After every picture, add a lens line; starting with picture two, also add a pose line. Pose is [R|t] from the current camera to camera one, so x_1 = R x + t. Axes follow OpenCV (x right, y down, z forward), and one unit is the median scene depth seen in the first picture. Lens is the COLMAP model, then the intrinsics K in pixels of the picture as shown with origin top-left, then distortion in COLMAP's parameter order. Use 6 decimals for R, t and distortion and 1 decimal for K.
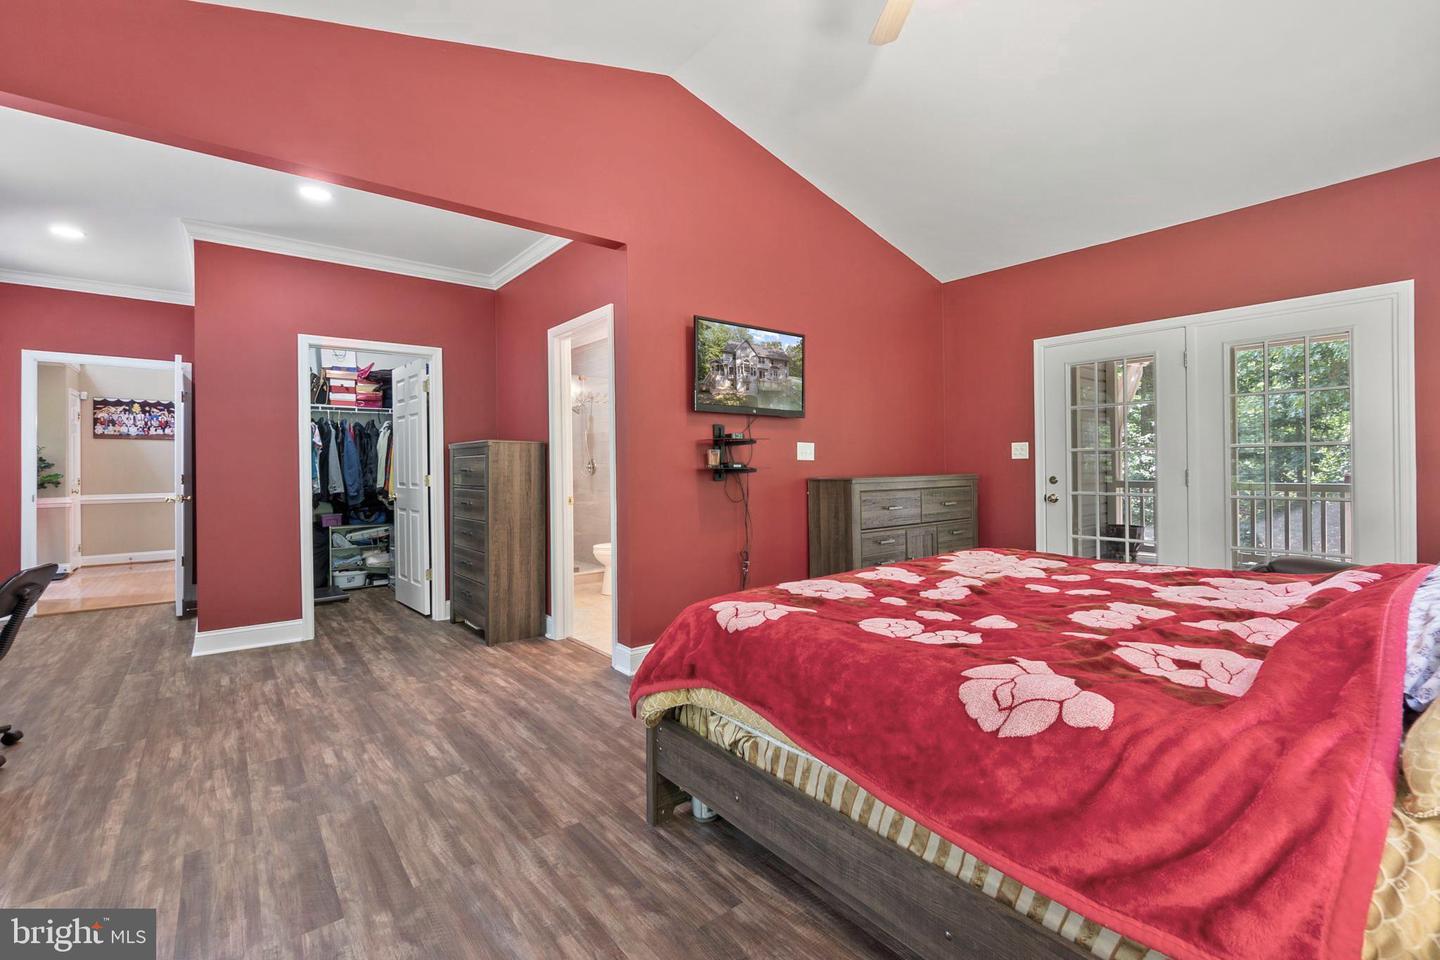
lens RADIAL K [[625.2, 0, 716.3], [0, 625.2, 475.4], [0, 0, 1]] dist [0.002073, 0.000190]
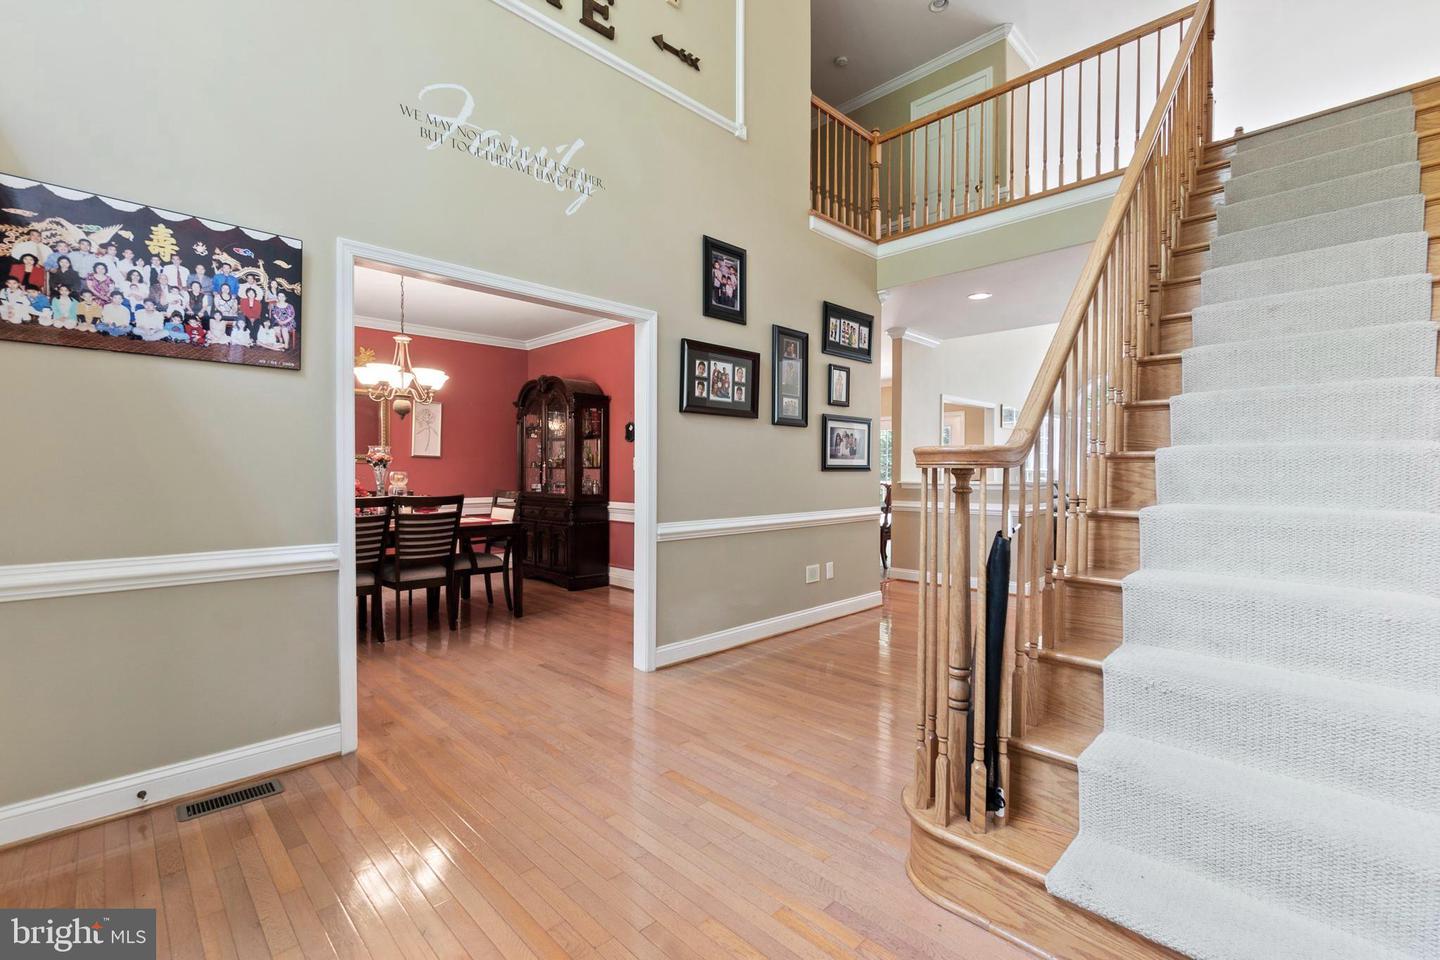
lens RADIAL K [[625.2, 0, 720.0], [0, 625.2, 480.8], [0, 0, 1]] dist [0.002073, 0.000190]
pose [[0.993334, -0.007159, 0.115052, -0.716450], [0.007113, 0.999974, 0.000809, -0.001910], [-0.115055, 0.000015, 0.993359, 0.701180]]
